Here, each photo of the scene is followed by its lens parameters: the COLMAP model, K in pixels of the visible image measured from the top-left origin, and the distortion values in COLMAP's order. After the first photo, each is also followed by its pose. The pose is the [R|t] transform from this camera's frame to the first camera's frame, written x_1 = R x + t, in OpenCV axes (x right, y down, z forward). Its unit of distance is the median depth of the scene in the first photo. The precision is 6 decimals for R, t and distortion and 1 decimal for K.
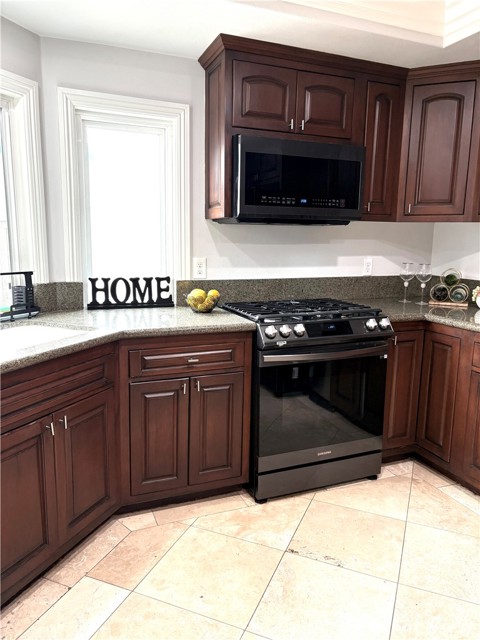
lens RADIAL K [[488.6, 0, 238.8], [0, 488.6, 321.7], [0, 0, 1]] dist [0.043532, -0.036076]
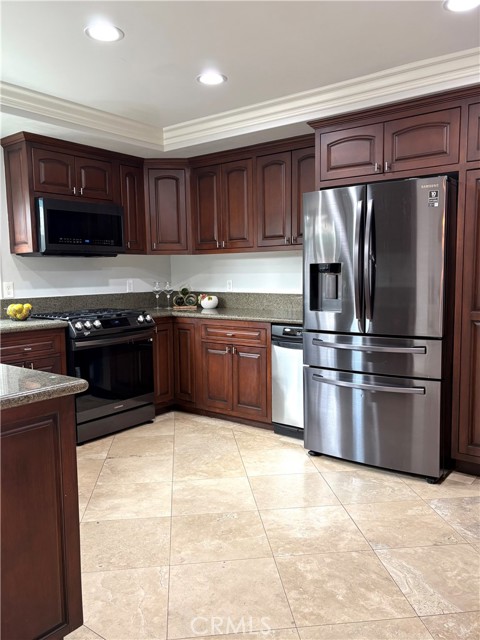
lens RADIAL K [[513.3, 0, 246.2], [0, 513.3, 331.2], [0, 0, 1]] dist [0.033375, -0.017495]
pose [[0.866707, -0.084548, 0.491599, -0.233287], [0.111514, 0.993429, -0.025748, 0.115641], [-0.486192, 0.077136, 0.870441, -0.555519]]
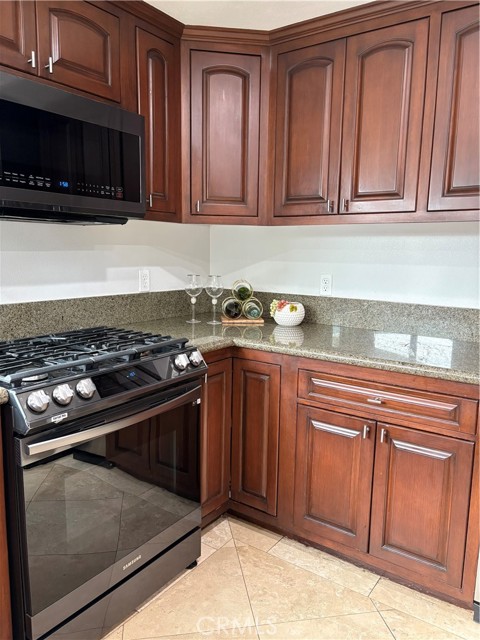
lens RADIAL K [[488.6, 0, 245.5], [0, 488.6, 325.4], [0, 0, 1]] dist [0.043532, -0.036076]
pose [[0.844202, -0.082315, 0.529667, -0.023973], [0.087460, 0.996049, 0.015398, -0.047909], [-0.528842, 0.033326, 0.848066, 0.318231]]
